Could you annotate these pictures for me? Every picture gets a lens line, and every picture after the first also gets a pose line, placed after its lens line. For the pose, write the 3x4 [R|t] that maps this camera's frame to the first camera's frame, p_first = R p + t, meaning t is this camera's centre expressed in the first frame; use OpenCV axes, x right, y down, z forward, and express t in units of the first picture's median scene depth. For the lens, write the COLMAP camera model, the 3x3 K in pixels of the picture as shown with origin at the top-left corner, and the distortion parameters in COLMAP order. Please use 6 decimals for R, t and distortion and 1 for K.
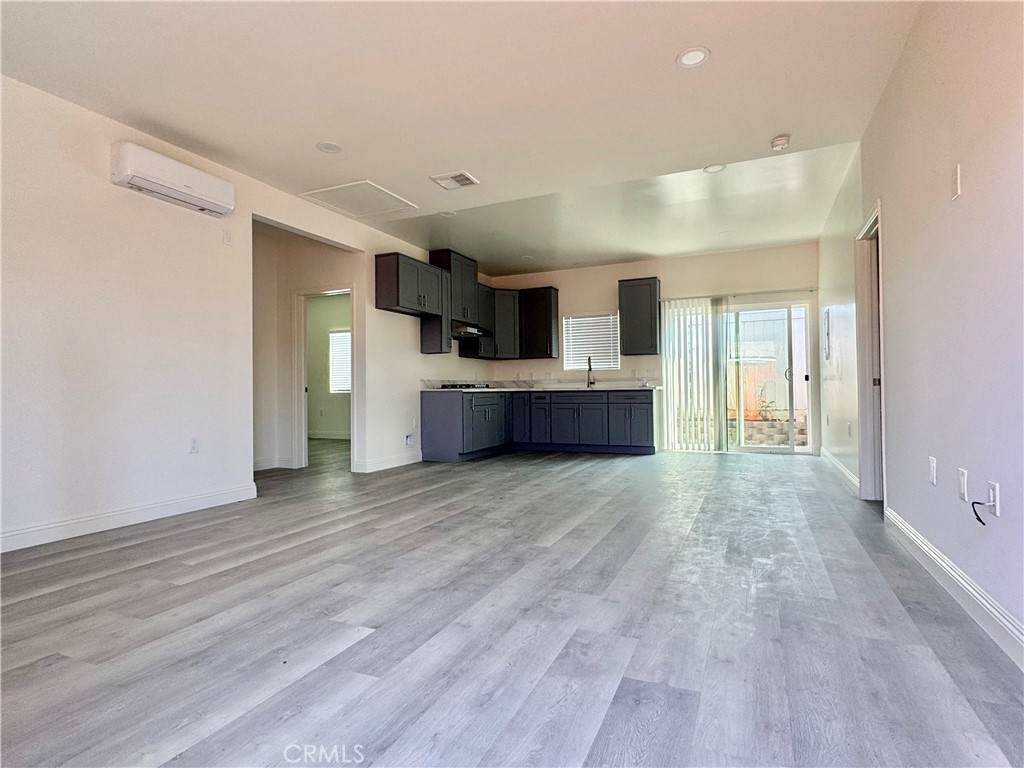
lens RADIAL K [[548.8, 0, 508.9], [0, 548.8, 384.8], [0, 0, 1]] dist [0.004080, 0.000140]
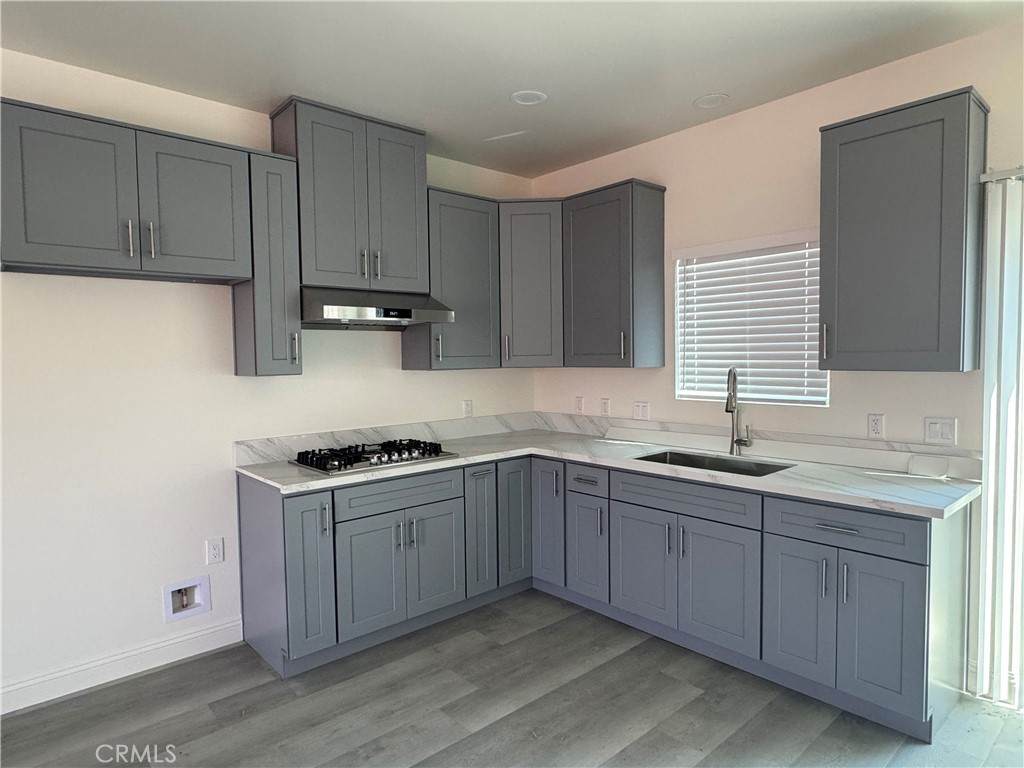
lens RADIAL K [[602.2, 0, 515.3], [0, 602.2, 384.1], [0, 0, 1]] dist [-0.004240, 0.002593]
pose [[0.913604, 0.022690, -0.405972, 0.179284], [0.006263, 0.997538, 0.069846, -0.071019], [0.406558, -0.066354, 0.911212, 0.601697]]
